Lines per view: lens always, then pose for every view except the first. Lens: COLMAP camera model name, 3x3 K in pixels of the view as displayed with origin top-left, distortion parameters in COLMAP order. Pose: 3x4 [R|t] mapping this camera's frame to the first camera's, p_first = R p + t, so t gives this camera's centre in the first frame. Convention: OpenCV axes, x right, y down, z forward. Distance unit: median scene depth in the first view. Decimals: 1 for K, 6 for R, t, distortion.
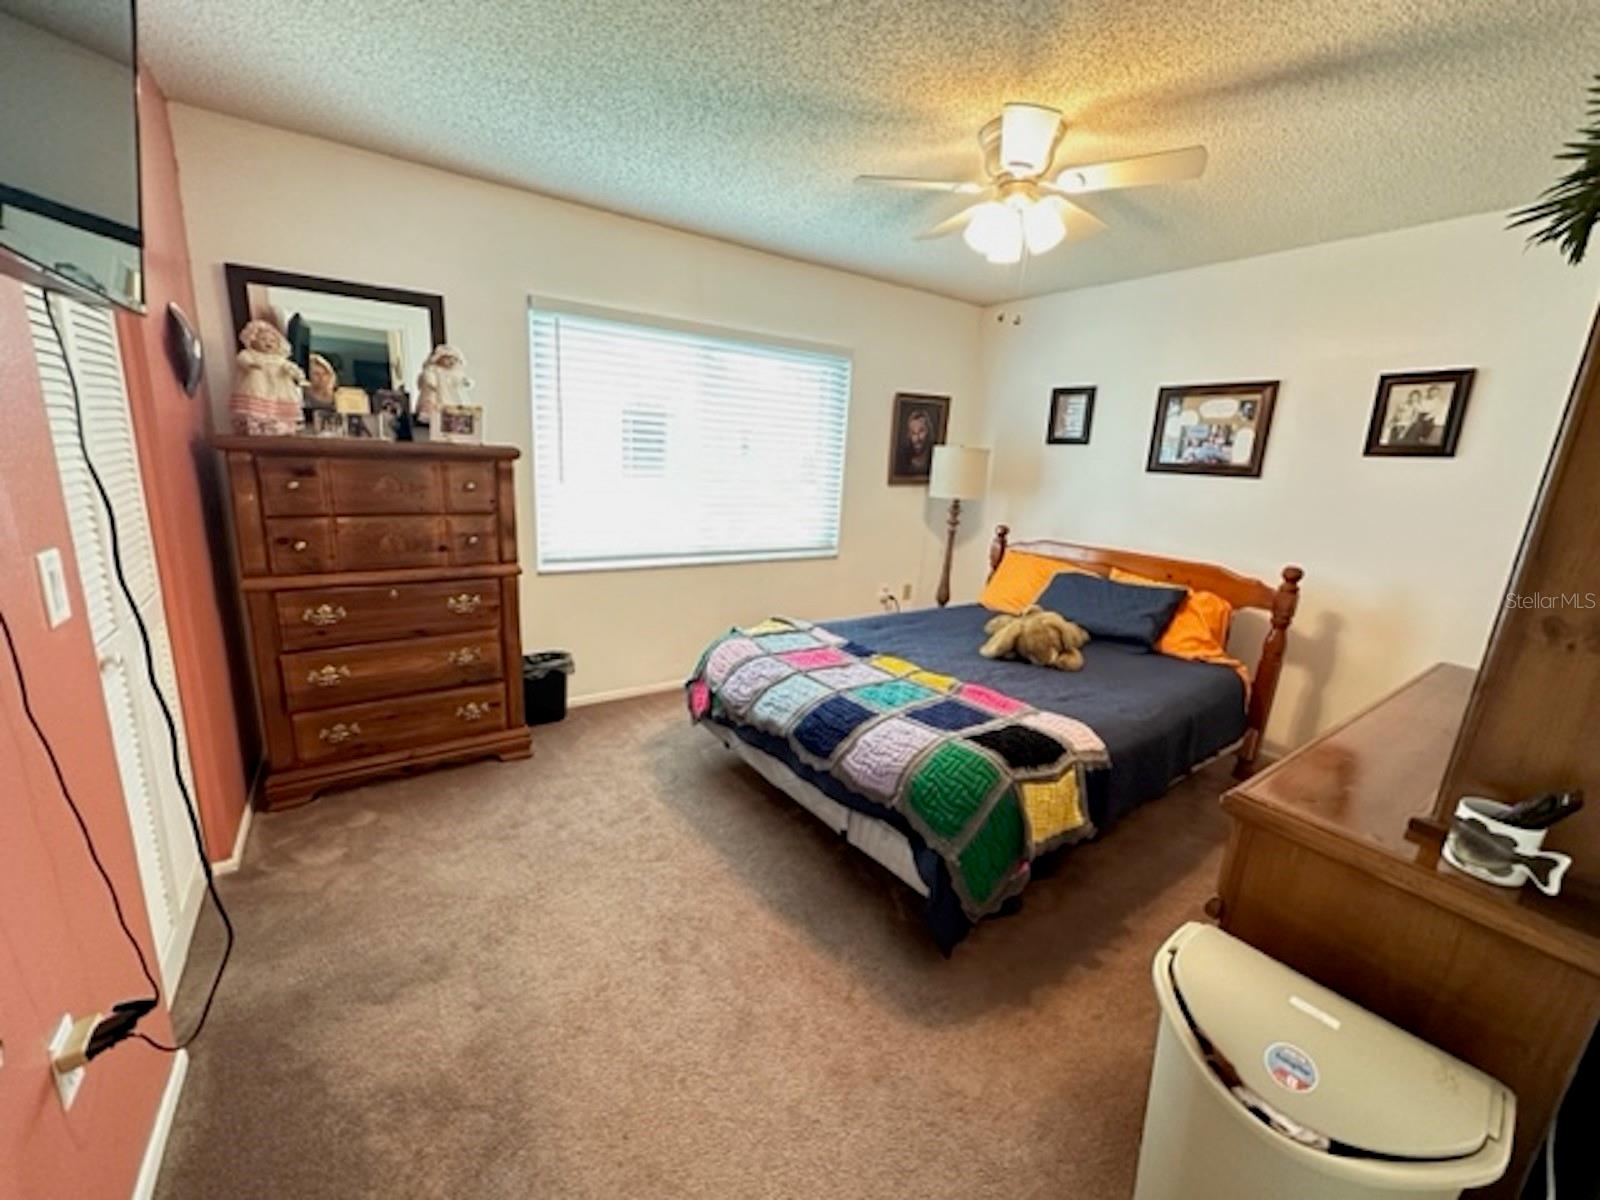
lens RADIAL K [[640.1, 0, 799.3], [0, 640.1, 601.3], [0, 0, 1]] dist [-0.002476, 0.000279]
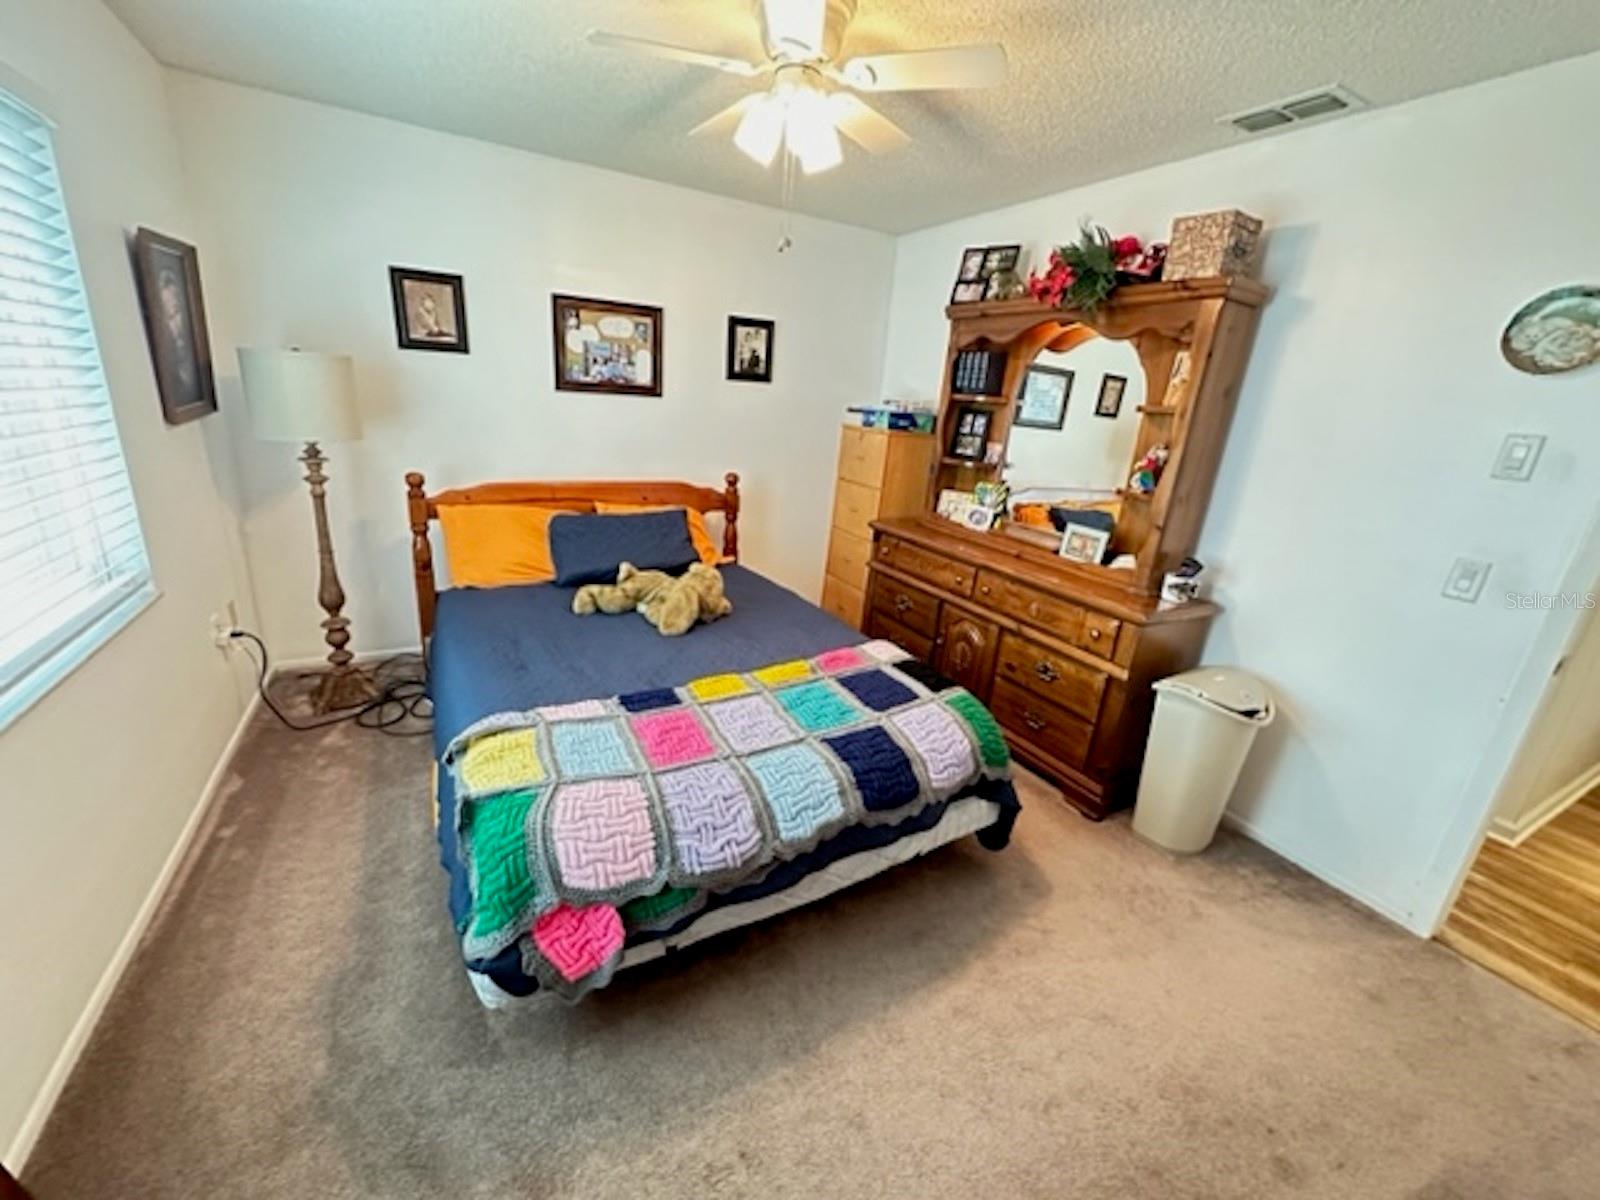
lens RADIAL K [[640.1, 0, 799.3], [0, 640.1, 601.3], [0, 0, 1]] dist [-0.002476, 0.000279]
pose [[0.103106, -0.352066, 0.930279, -0.430936], [0.157892, 0.929198, 0.334158, -0.196459], [-0.982059, 0.112430, 0.151394, 0.629089]]
